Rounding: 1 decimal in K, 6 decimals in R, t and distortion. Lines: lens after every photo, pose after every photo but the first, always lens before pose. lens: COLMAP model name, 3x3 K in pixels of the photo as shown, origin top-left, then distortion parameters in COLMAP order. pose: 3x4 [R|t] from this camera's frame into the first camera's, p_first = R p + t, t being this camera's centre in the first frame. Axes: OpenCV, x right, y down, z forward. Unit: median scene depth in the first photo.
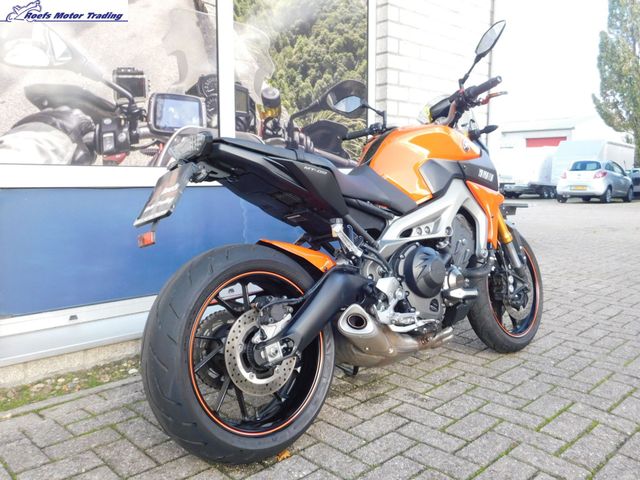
lens RADIAL K [[557.1, 0, 320.2], [0, 557.1, 240.8], [0, 0, 1]] dist [-0.012271, -0.004585]
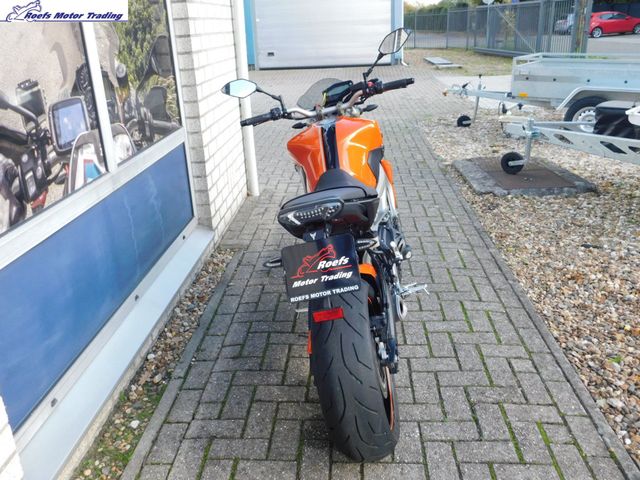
lens RADIAL K [[557.1, 0, 321.9], [0, 557.1, 238.5], [0, 0, 1]] dist [-0.012271, -0.004585]
pose [[0.737680, -0.268857, 0.619309, -0.561086], [0.117880, 0.954490, 0.273957, -0.259750], [-0.664780, -0.129089, 0.735802, 0.143702]]
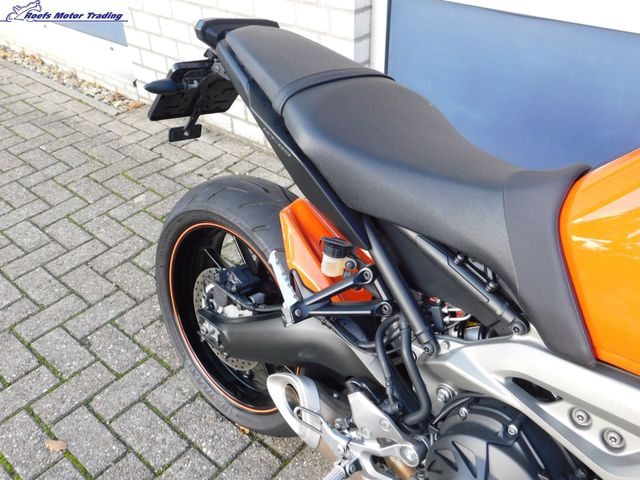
lens RADIAL K [[557.1, 0, 318.7], [0, 557.1, 240.7], [0, 0, 1]] dist [-0.012271, -0.004585]
pose [[0.082348, 0.594969, -0.799519, 0.304760], [-0.083092, 0.803549, 0.589410, -0.239837], [0.993134, 0.017897, 0.115608, 0.663894]]
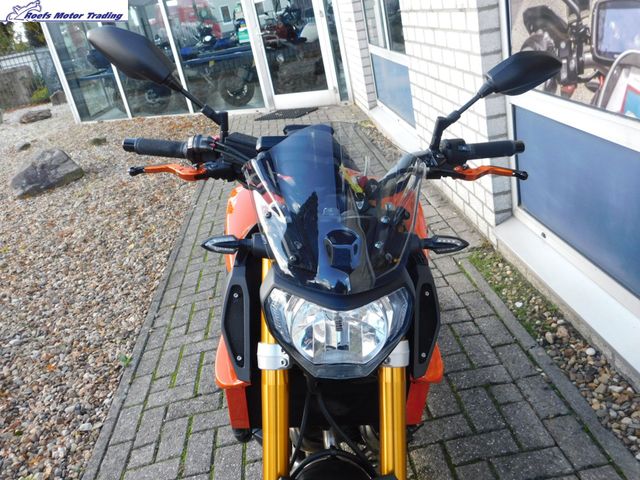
lens RADIAL K [[557.1, 0, 321.8], [0, 557.1, 240.6], [0, 0, 1]] dist [-0.012271, -0.004585]
pose [[-0.620045, 0.415615, -0.665439, 0.498647], [0.102569, 0.883823, 0.456439, -0.358140], [0.777833, 0.214759, -0.590639, 1.222810]]
